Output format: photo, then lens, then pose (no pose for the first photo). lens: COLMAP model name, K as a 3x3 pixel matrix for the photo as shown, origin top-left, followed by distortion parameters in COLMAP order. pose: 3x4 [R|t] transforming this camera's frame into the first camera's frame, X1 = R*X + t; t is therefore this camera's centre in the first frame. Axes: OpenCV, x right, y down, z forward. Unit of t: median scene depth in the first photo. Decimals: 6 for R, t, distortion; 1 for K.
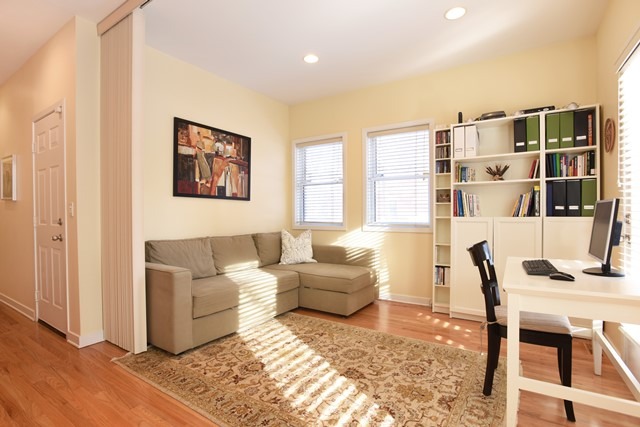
lens RADIAL K [[314.9, 0, 320.0], [0, 314.9, 213.5], [0, 0, 1]] dist [-0.054511, 0.022568]
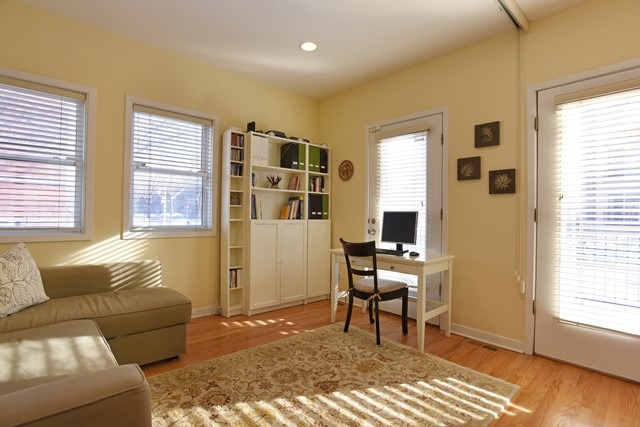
lens RADIAL K [[314.9, 0, 320.0], [0, 314.9, 213.5], [0, 0, 1]] dist [-0.054511, 0.022568]
pose [[0.257816, 0.016953, 0.966045, -0.623270], [-0.014252, 0.999804, -0.013742, 0.002505], [-0.966089, -0.010225, 0.258007, 0.591895]]
